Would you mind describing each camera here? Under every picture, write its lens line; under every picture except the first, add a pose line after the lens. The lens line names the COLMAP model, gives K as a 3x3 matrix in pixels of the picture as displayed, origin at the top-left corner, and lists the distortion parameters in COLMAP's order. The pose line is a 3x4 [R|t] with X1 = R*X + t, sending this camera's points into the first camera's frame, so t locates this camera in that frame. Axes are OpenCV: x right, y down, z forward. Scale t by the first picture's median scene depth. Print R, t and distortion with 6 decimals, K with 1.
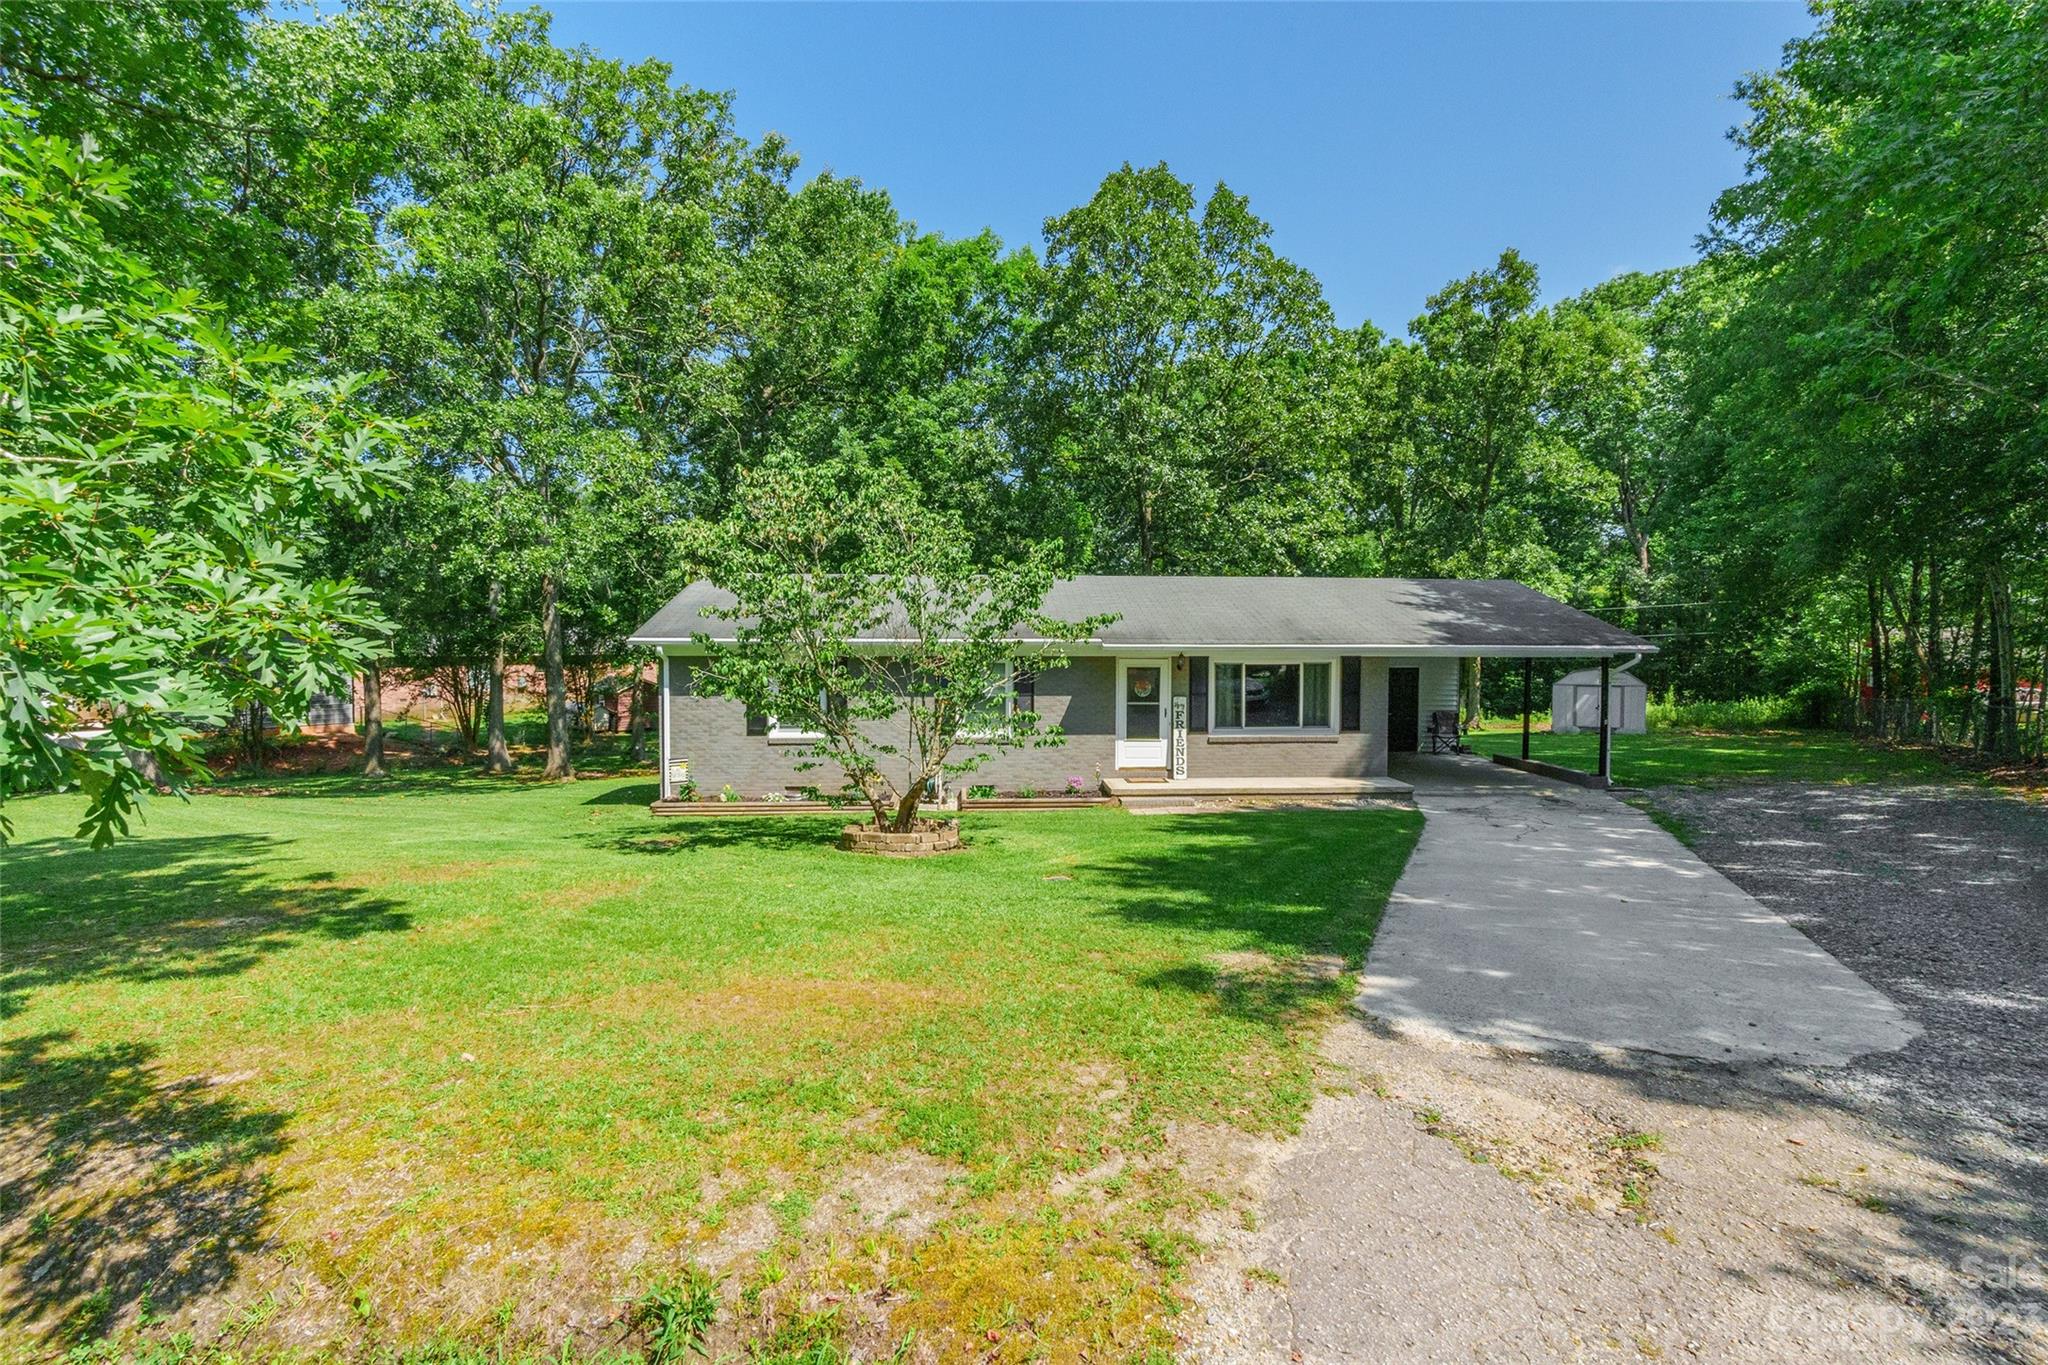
lens RADIAL K [[960.7, 0, 1029.6], [0, 960.7, 681.6], [0, 0, 1]] dist [-0.005493, 0.000543]
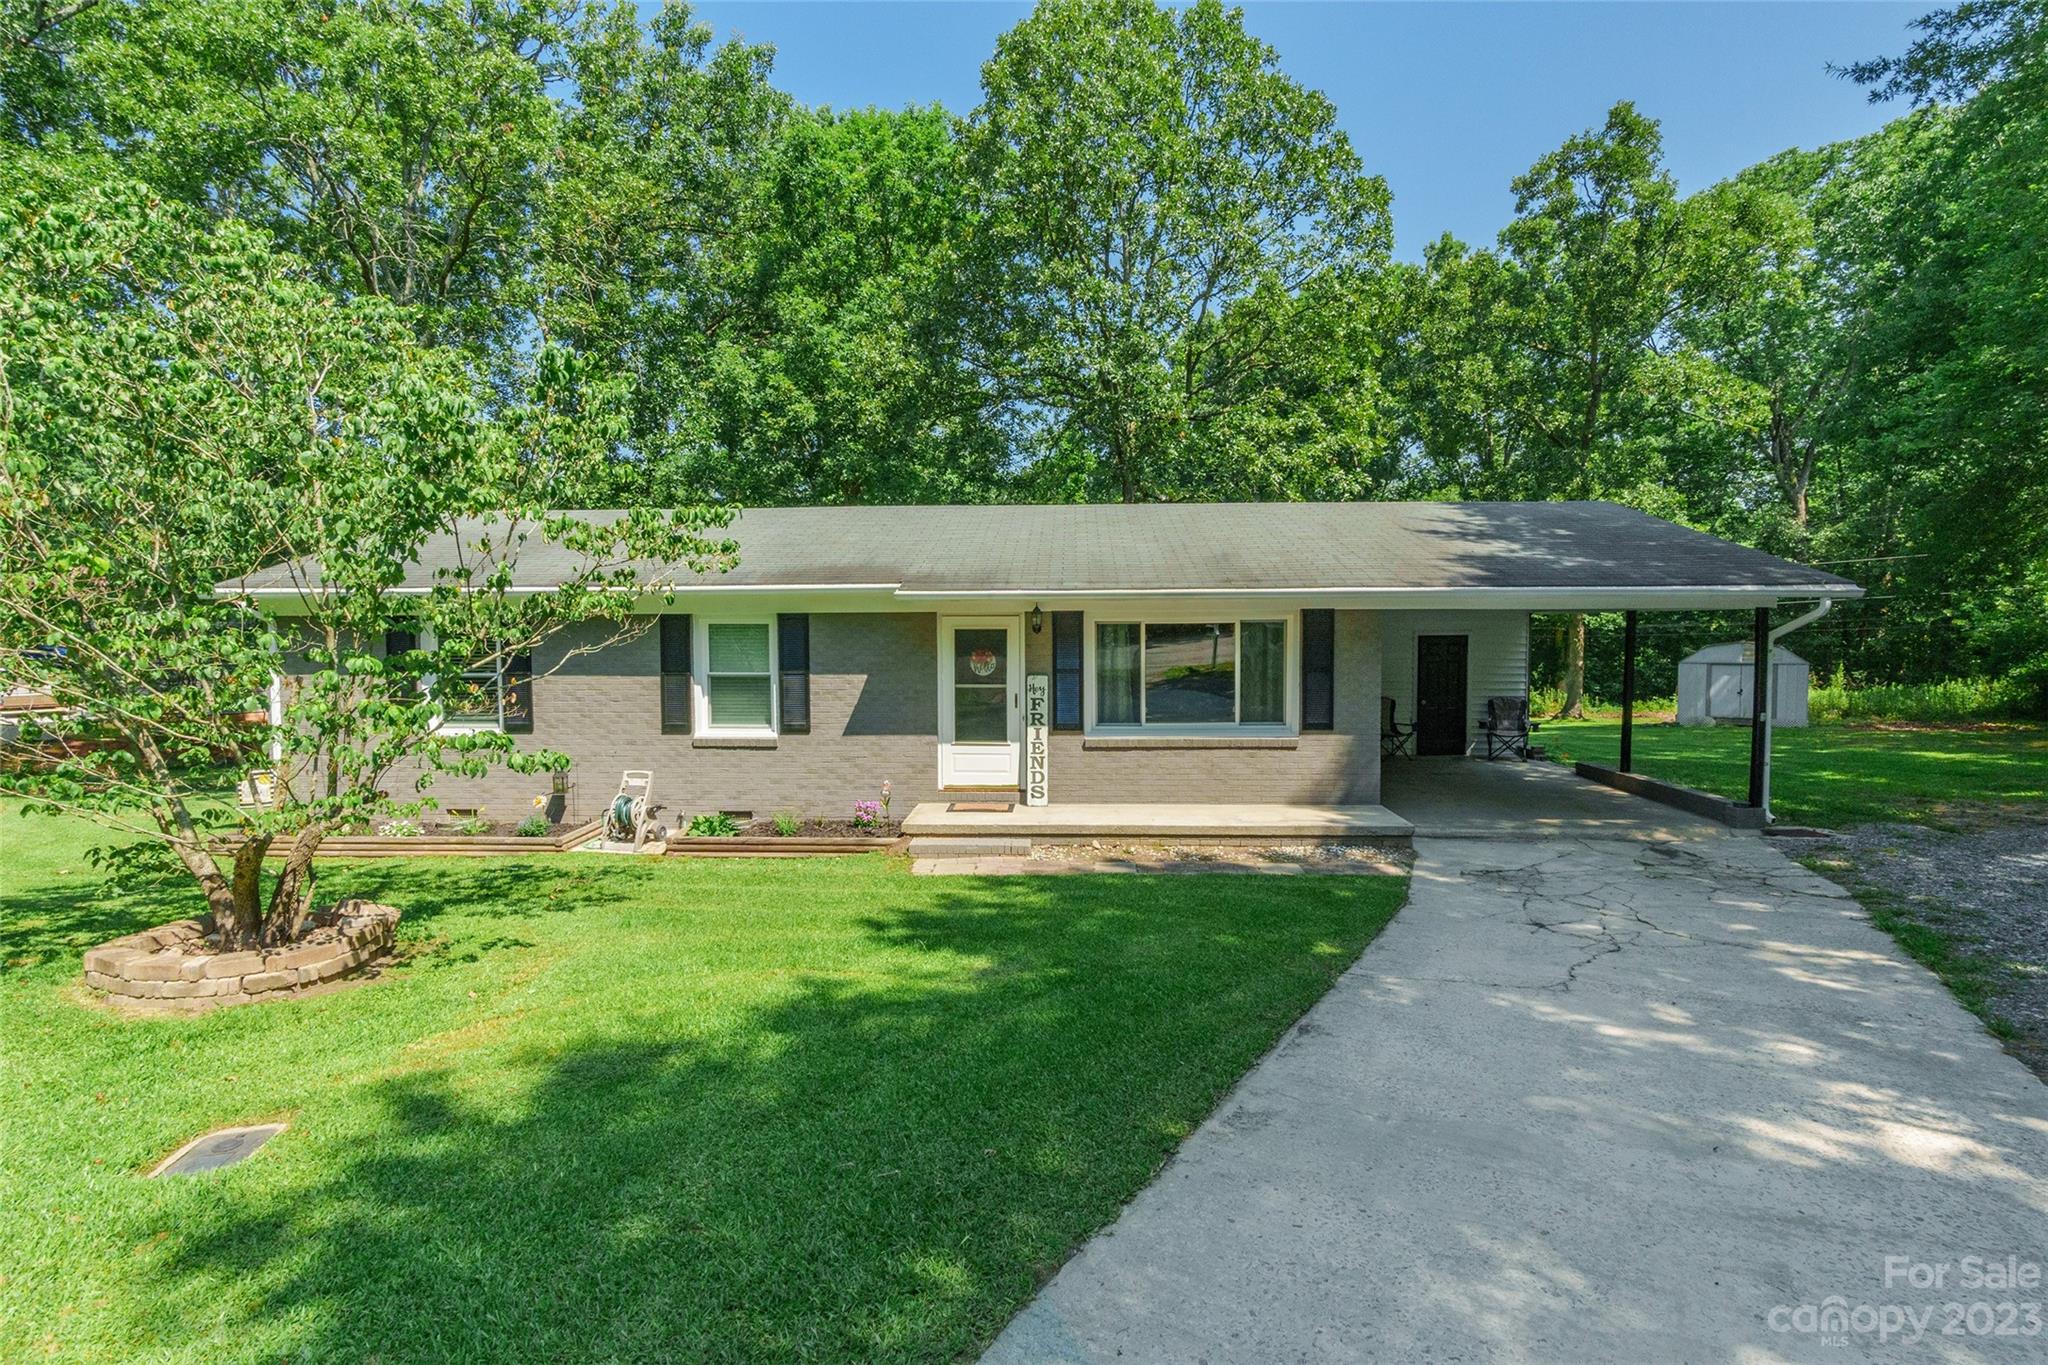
lens RADIAL K [[960.7, 0, 1017.4], [0, 960.7, 678.0], [0, 0, 1]] dist [-0.005493, 0.000543]
pose [[0.994126, -0.002003, -0.108211, 0.150182], [0.003266, 0.999929, 0.011496, 0.007166], [0.108181, -0.011782, 0.994061, 0.263465]]
